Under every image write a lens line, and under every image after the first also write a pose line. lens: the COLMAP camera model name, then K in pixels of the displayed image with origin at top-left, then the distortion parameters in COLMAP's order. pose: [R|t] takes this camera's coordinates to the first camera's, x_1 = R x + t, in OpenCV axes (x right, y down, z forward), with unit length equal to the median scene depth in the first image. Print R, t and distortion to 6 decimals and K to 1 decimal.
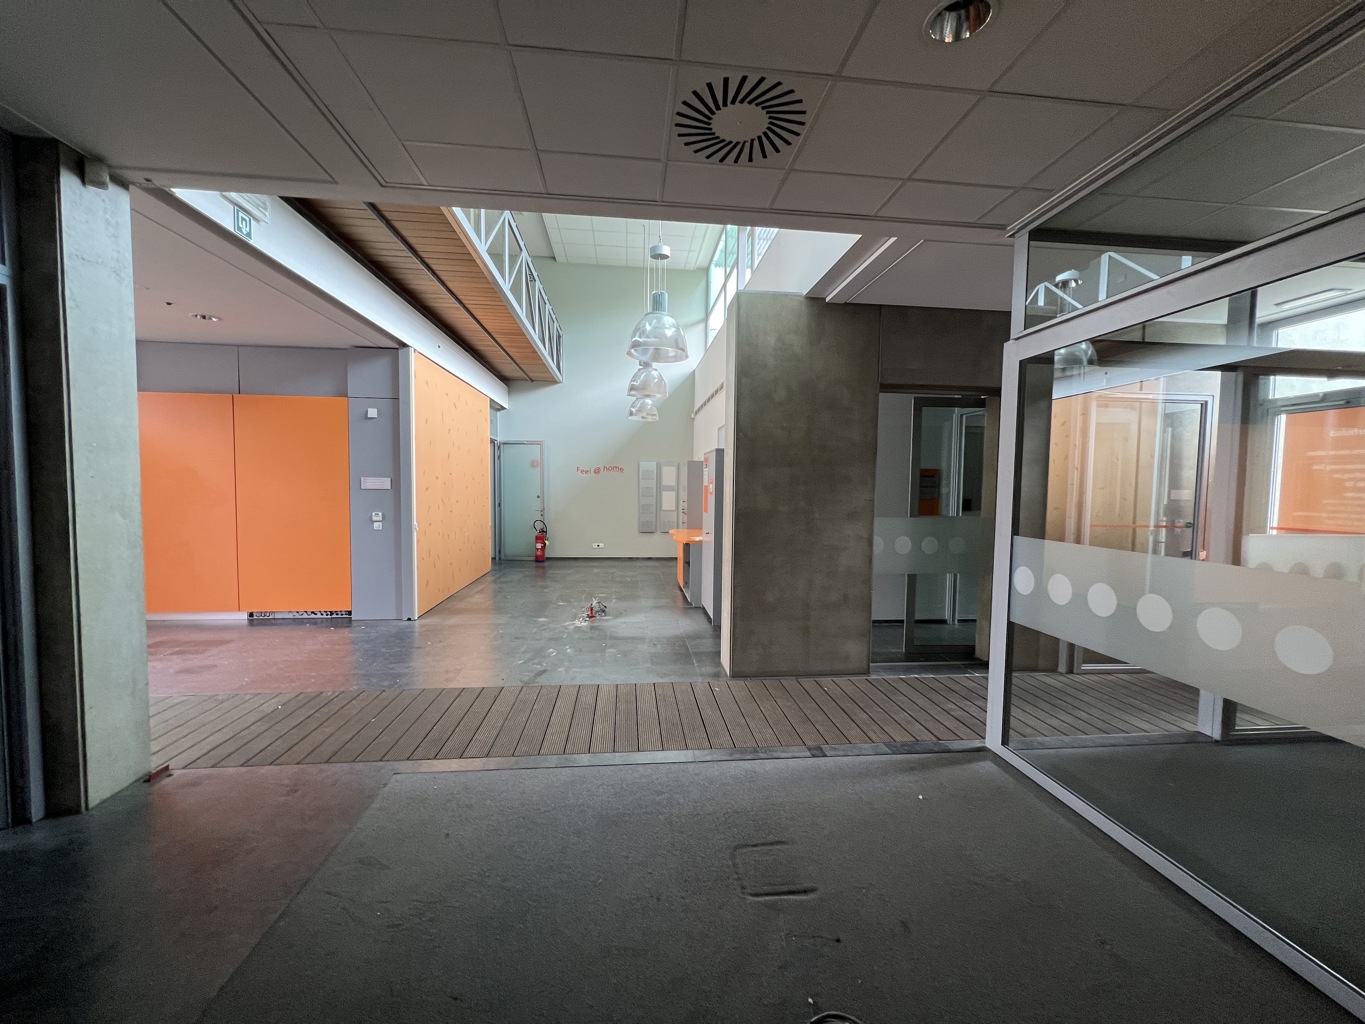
lens RADIAL K [[542.4, 0, 686.8], [0, 542.4, 515.0], [0, 0, 1]] dist [0.003190, 0.000269]
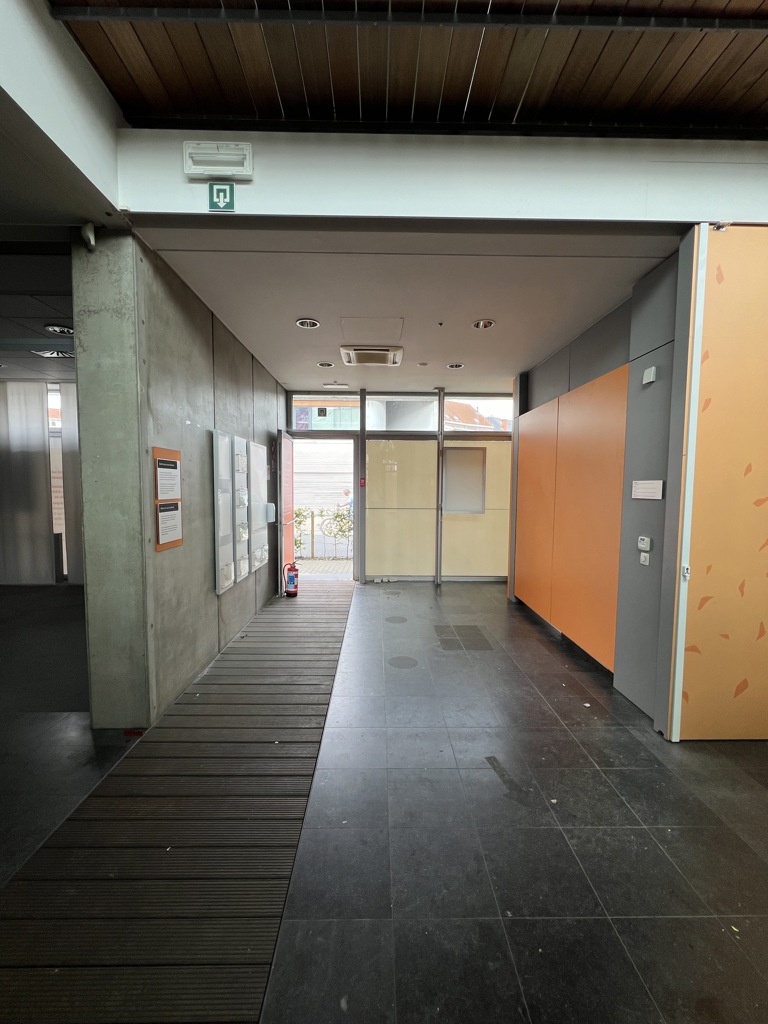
lens RADIAL K [[385.4, 0, 390.8], [0, 385.4, 510.6], [0, 0, 1]] dist [0.001382, 0.000125]
pose [[-0.094018, 0.047917, -0.994417, -0.185073], [-0.064174, 0.996472, 0.054084, -0.072748], [0.993500, 0.068901, -0.090612, 1.356192]]
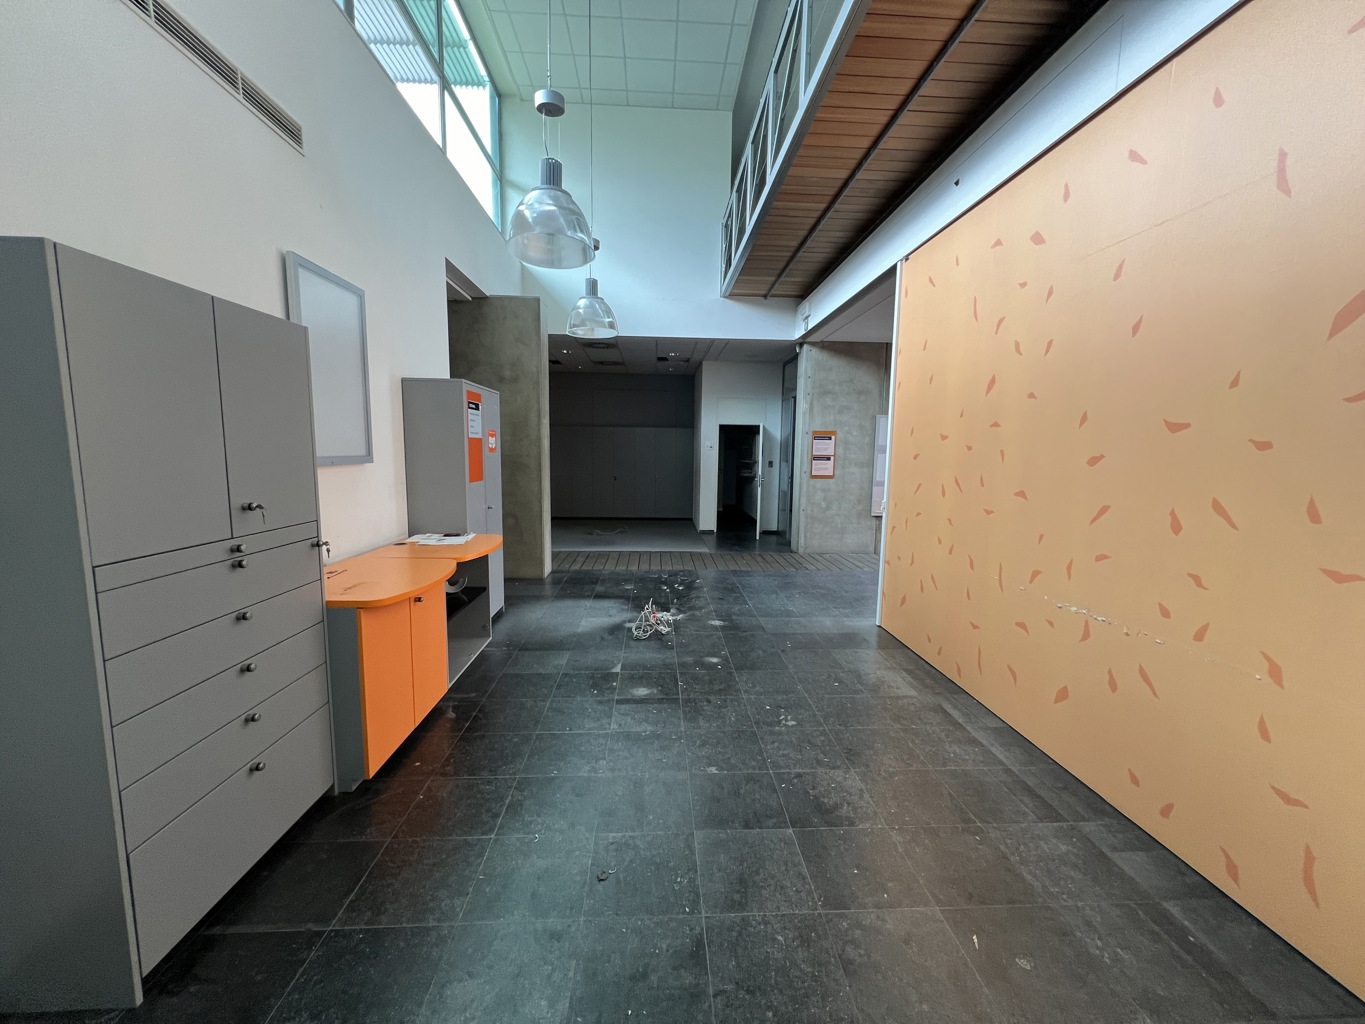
lens RADIAL K [[542.4, 0, 686.8], [0, 542.4, 515.0], [0, 0, 1]] dist [0.003190, 0.000269]
pose [[-0.996862, -0.034220, 0.071382, -0.520356], [-0.021426, 0.984717, 0.172840, -0.159041], [-0.076206, 0.170768, -0.982360, 3.208244]]
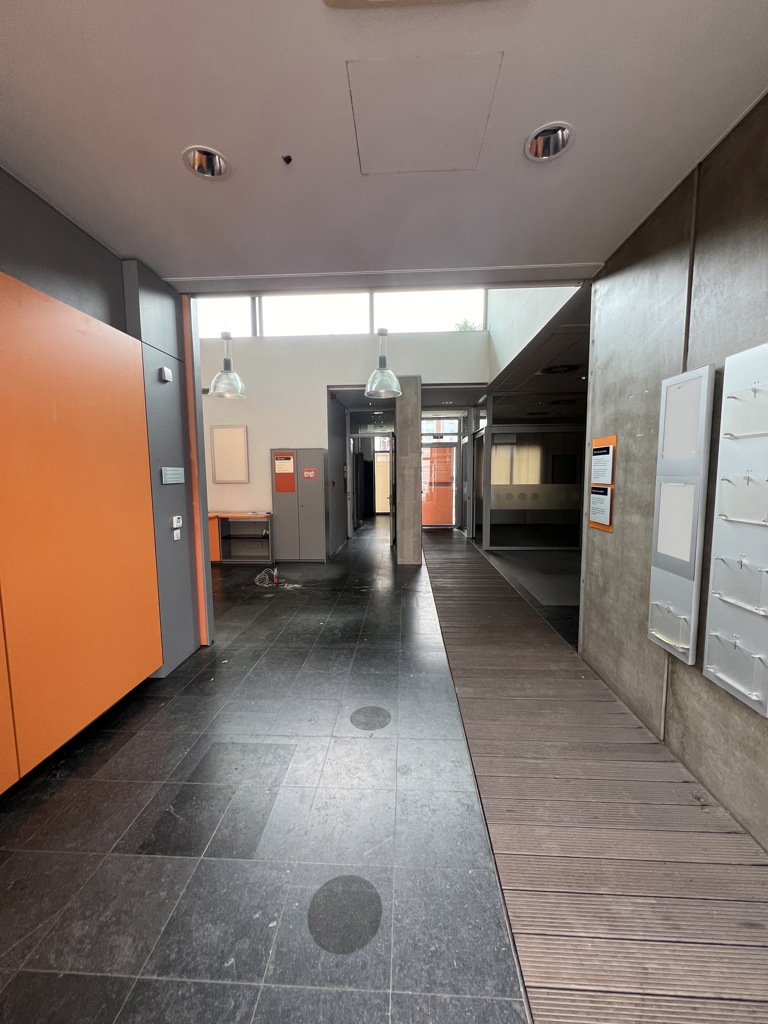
lens RADIAL K [[406.9, 0, 378.8], [0, 406.9, 512.8], [0, 0, 1]] dist [0.003190, 0.000269]
pose [[0.187213, -0.111678, 0.975951, -1.905699], [0.066890, 0.992660, 0.100758, -0.083245], [-0.980039, 0.046418, 0.193309, 1.140990]]
